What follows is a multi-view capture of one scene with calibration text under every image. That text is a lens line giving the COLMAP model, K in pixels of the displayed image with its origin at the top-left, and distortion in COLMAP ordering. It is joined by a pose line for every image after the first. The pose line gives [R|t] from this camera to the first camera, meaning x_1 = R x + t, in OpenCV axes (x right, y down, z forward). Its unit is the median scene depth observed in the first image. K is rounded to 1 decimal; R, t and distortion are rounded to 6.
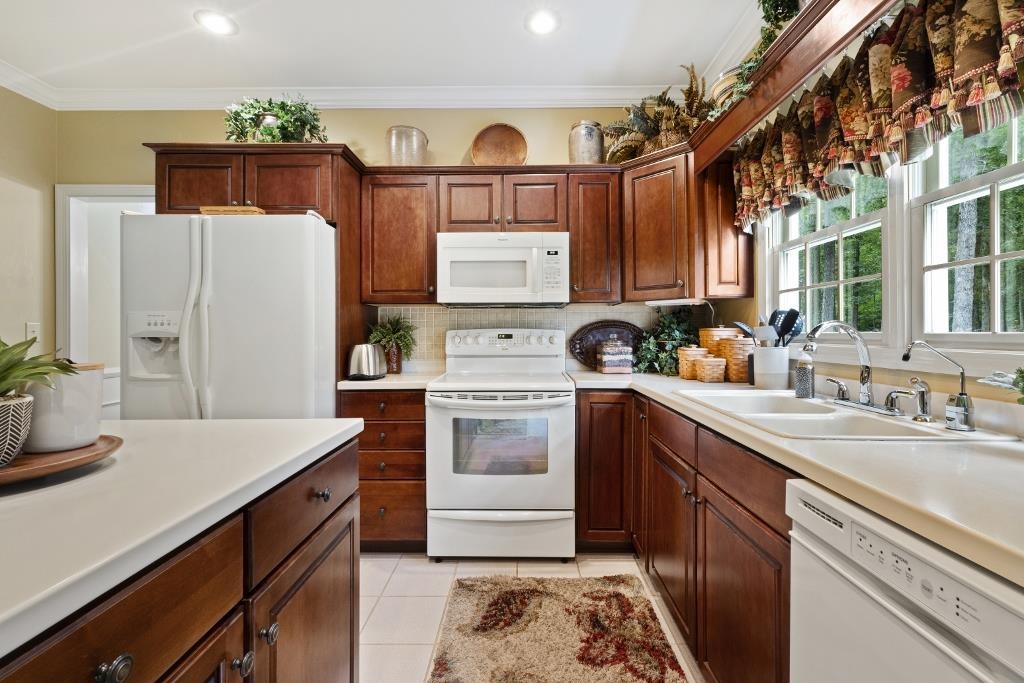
lens RADIAL K [[439.5, 0, 512.5], [0, 439.5, 332.5], [0, 0, 1]] dist [0.002536, 0.000100]
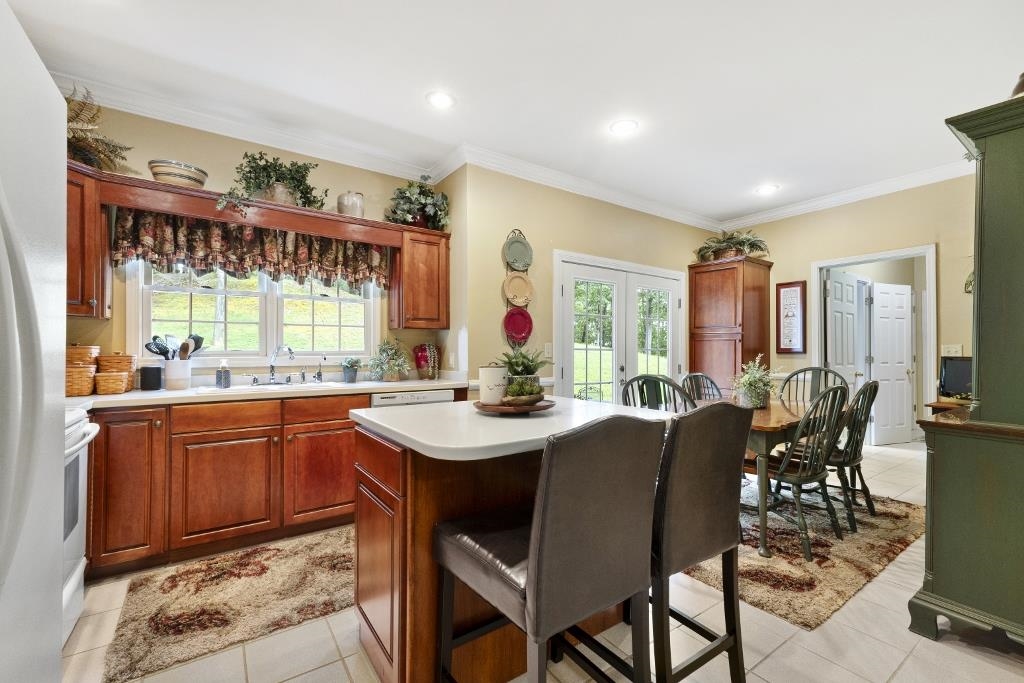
lens RADIAL K [[439.5, 0, 514.1], [0, 439.5, 347.0], [0, 0, 1]] dist [0.002536, 0.000100]
pose [[-0.580380, 0.009224, 0.814294, -1.301317], [-0.000837, 0.999929, -0.011924, 0.006184], [-0.814346, -0.007602, -0.580330, 1.001253]]
